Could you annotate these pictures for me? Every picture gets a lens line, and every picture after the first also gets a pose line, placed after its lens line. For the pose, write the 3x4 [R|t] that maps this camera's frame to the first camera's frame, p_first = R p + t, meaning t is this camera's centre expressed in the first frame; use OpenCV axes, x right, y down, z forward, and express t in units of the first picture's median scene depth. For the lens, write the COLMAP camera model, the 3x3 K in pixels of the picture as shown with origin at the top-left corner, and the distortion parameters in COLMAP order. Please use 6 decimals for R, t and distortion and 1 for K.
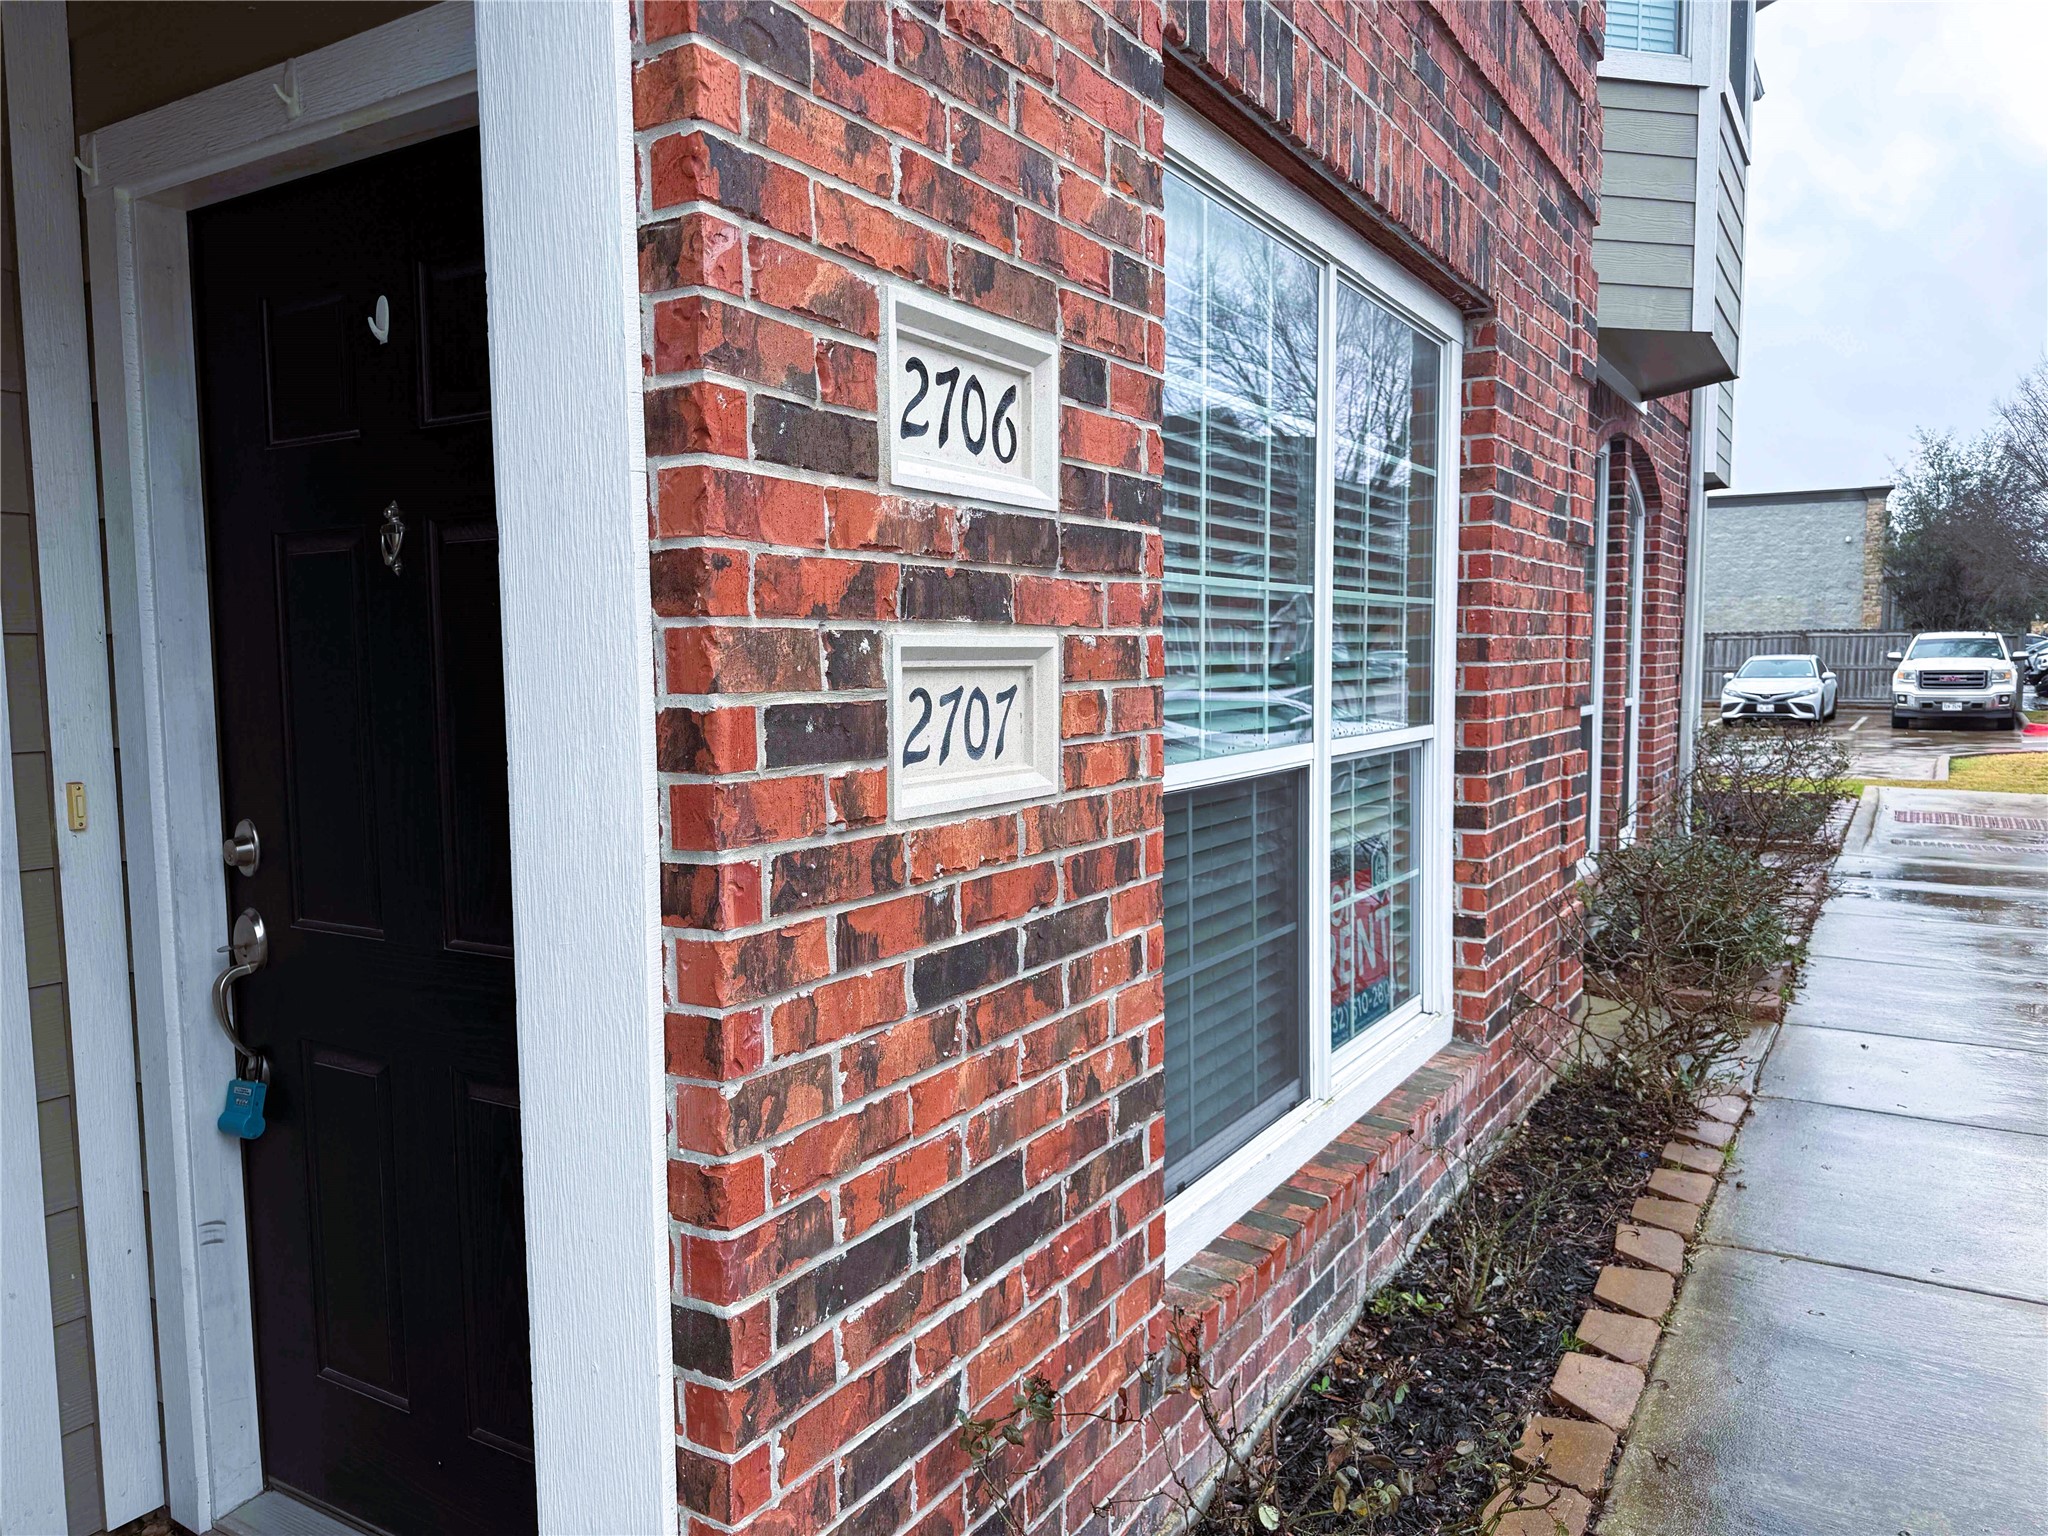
lens RADIAL K [[1449.7, 0, 1025.0], [0, 1449.7, 777.9], [0, 0, 1]] dist [0.173535, -0.381108]
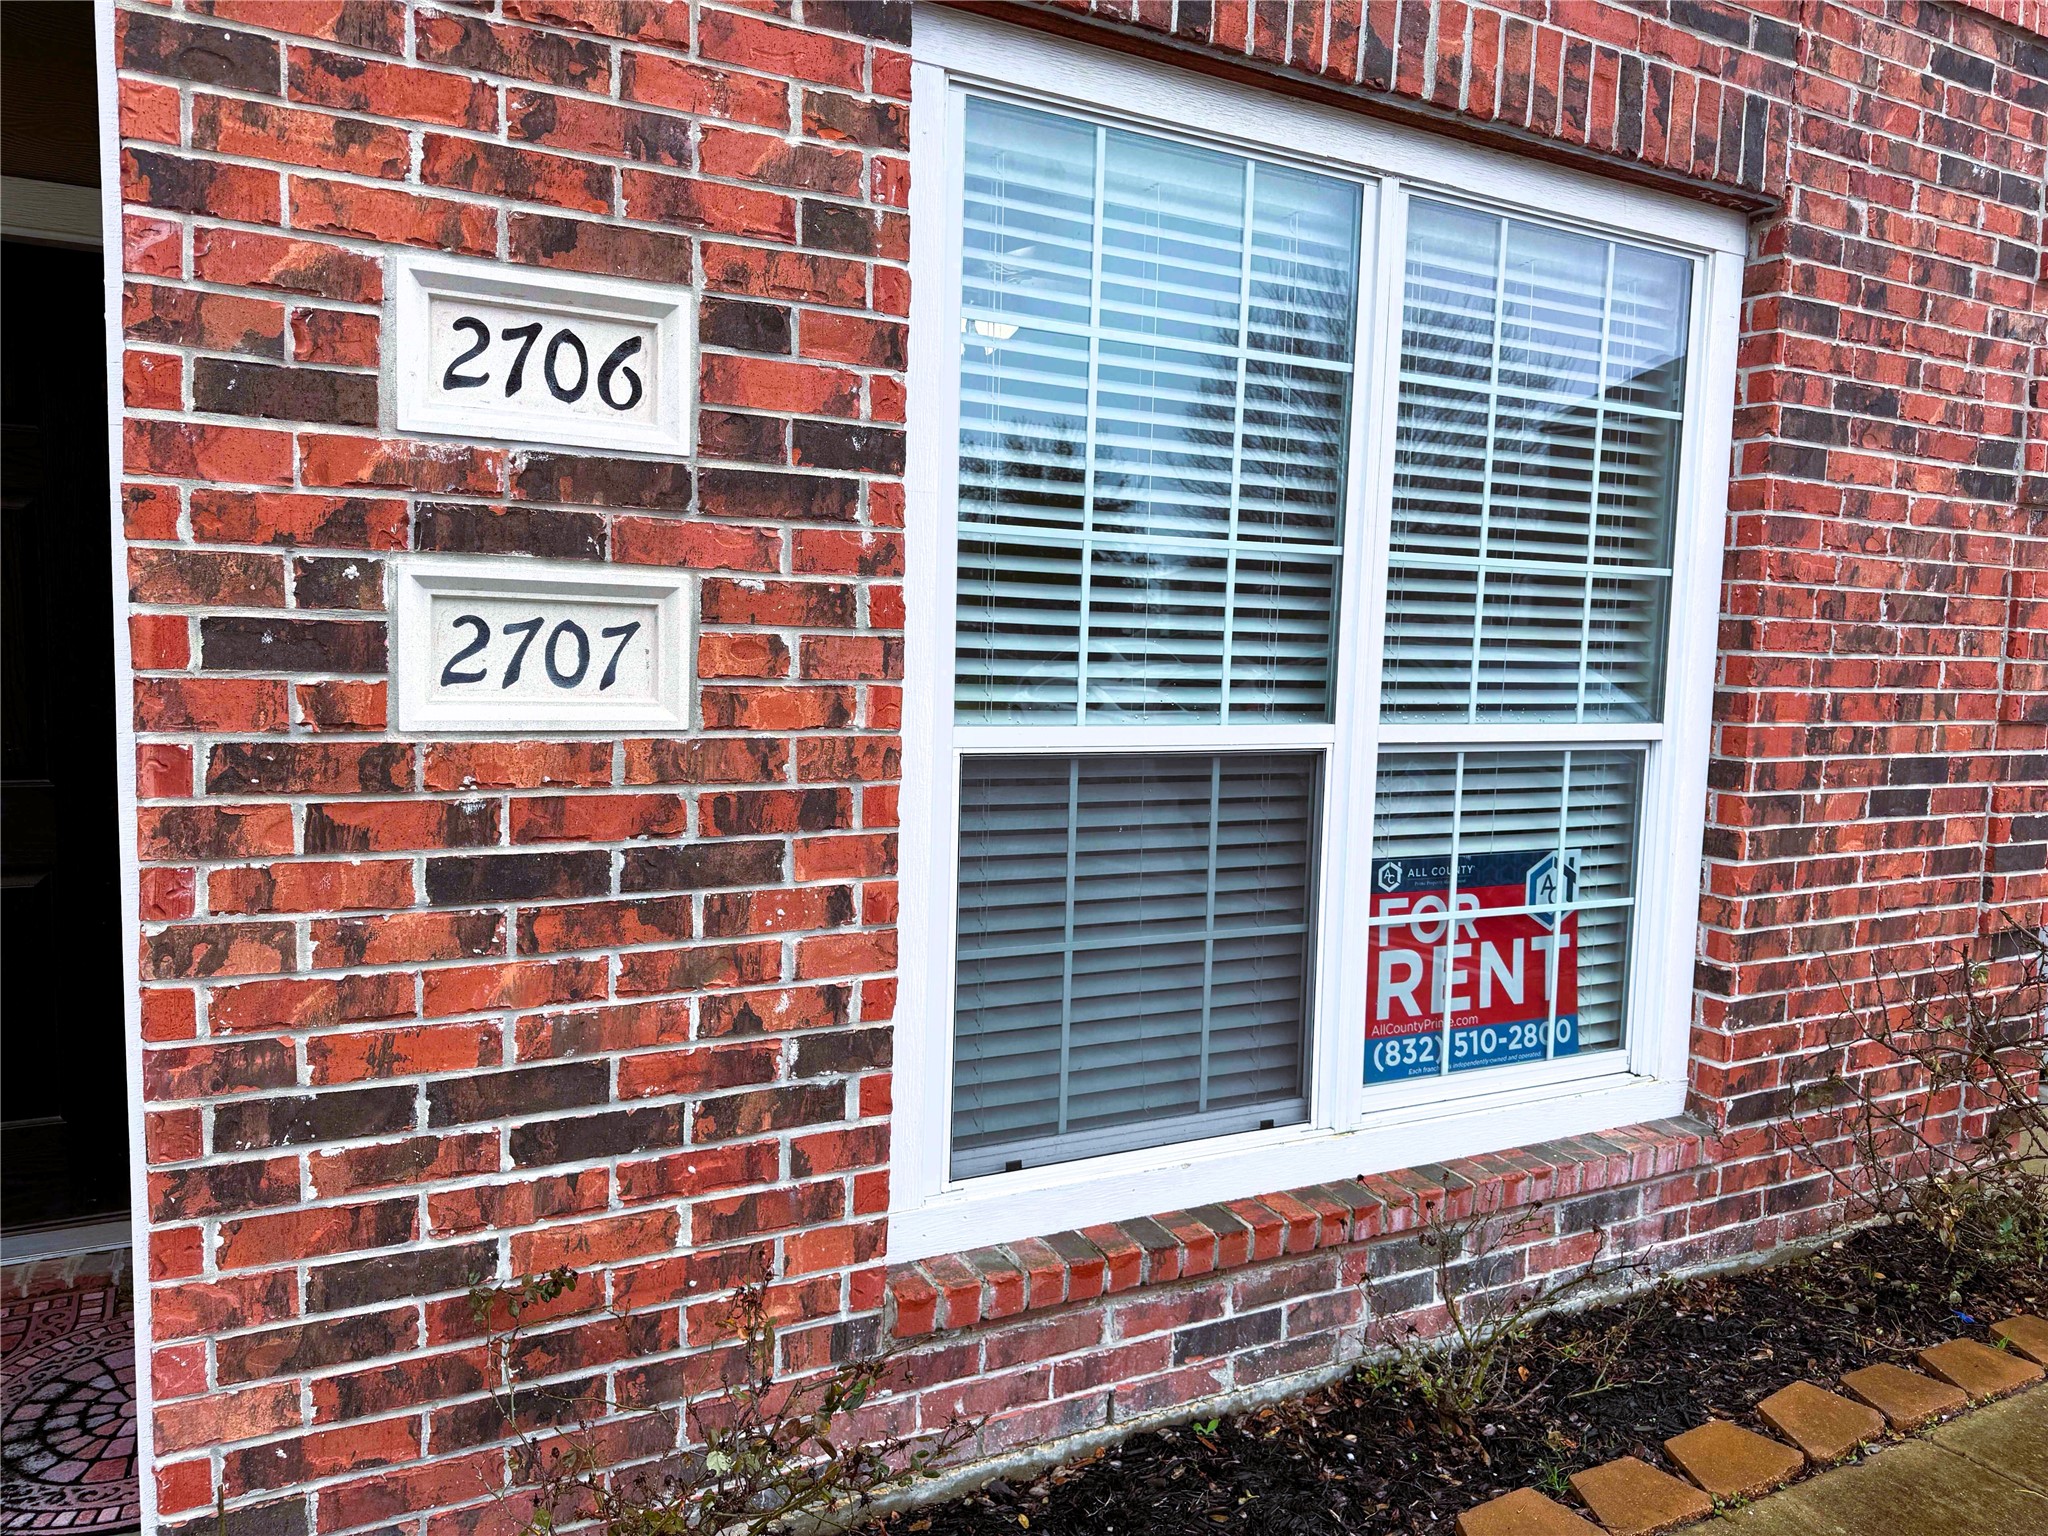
lens RADIAL K [[1457.4, 0, 1024.0], [0, 1457.4, 768.0], [0, 0, 1]] dist [0.035276, -0.046848]
pose [[0.857890, 0.080624, -0.507468, 0.819716], [-0.079574, 0.996545, 0.023804, -0.006375], [0.507634, 0.019960, 0.861342, 0.249665]]
